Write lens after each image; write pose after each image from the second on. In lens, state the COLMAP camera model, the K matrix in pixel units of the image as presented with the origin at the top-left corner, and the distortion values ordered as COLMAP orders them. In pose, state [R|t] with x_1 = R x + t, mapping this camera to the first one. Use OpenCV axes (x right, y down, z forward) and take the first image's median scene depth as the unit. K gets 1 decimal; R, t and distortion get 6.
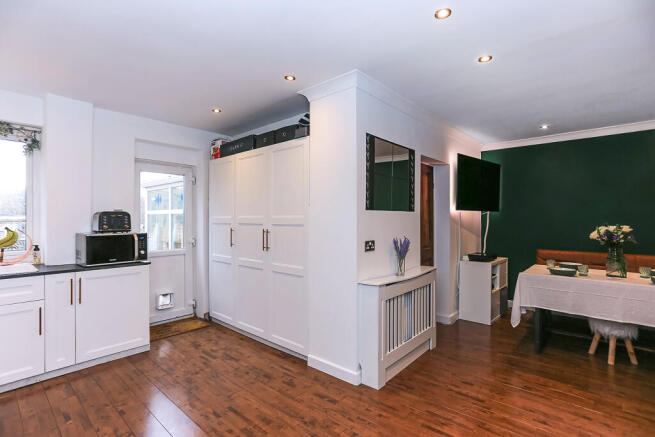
lens RADIAL K [[318.4, 0, 326.6], [0, 318.4, 223.8], [0, 0, 1]] dist [-0.050393, 0.025526]
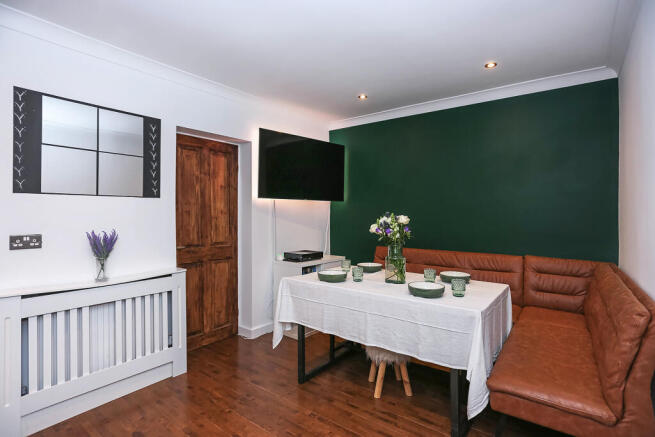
lens RADIAL K [[328.1, 0, 315.6], [0, 328.1, 217.2], [0, 0, 1]] dist [-0.001937, 0.000564]
pose [[0.998745, 0.000966, 0.050075, 0.677243], [-0.000684, 0.999984, -0.005653, 0.014357], [-0.050080, 0.005612, 0.998729, 0.191182]]
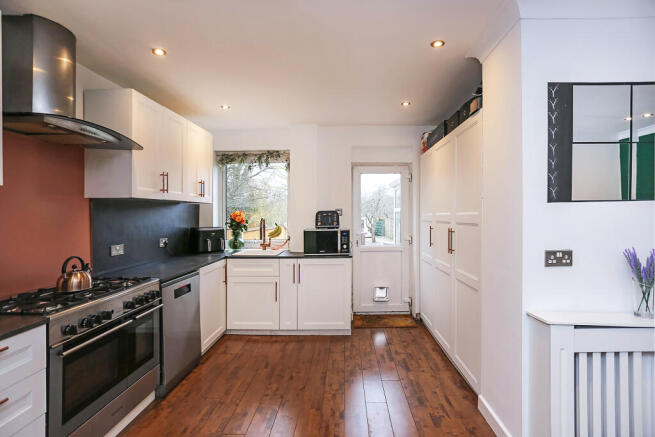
lens RADIAL K [[325.7, 0, 334.5], [0, 325.7, 215.9], [0, 0, 1]] dist [-0.015657, 0.001205]
pose [[0.653004, -0.006588, -0.757325, 0.295045], [-0.002401, 0.999939, -0.010768, -0.006767], [0.757350, 0.008850, 0.652949, 0.214063]]
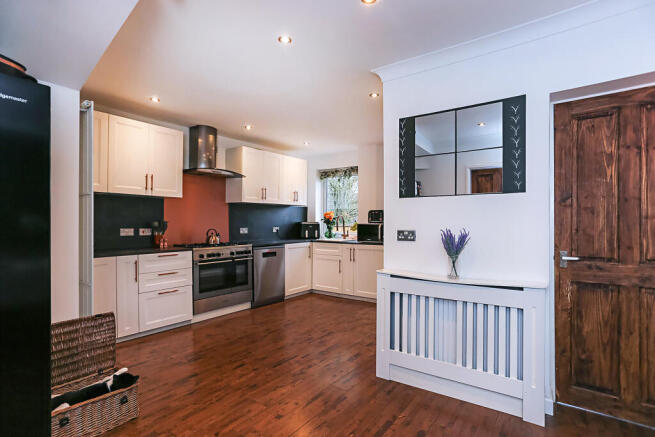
lens RADIAL K [[318.4, 0, 326.6], [0, 318.4, 223.8], [0, 0, 1]] dist [-0.050393, 0.025526]
pose [[0.115220, 0.004757, -0.993329, 0.928007], [-0.016889, 0.999853, 0.002829, 0.032108], [0.993196, 0.016451, 0.115283, 0.583608]]
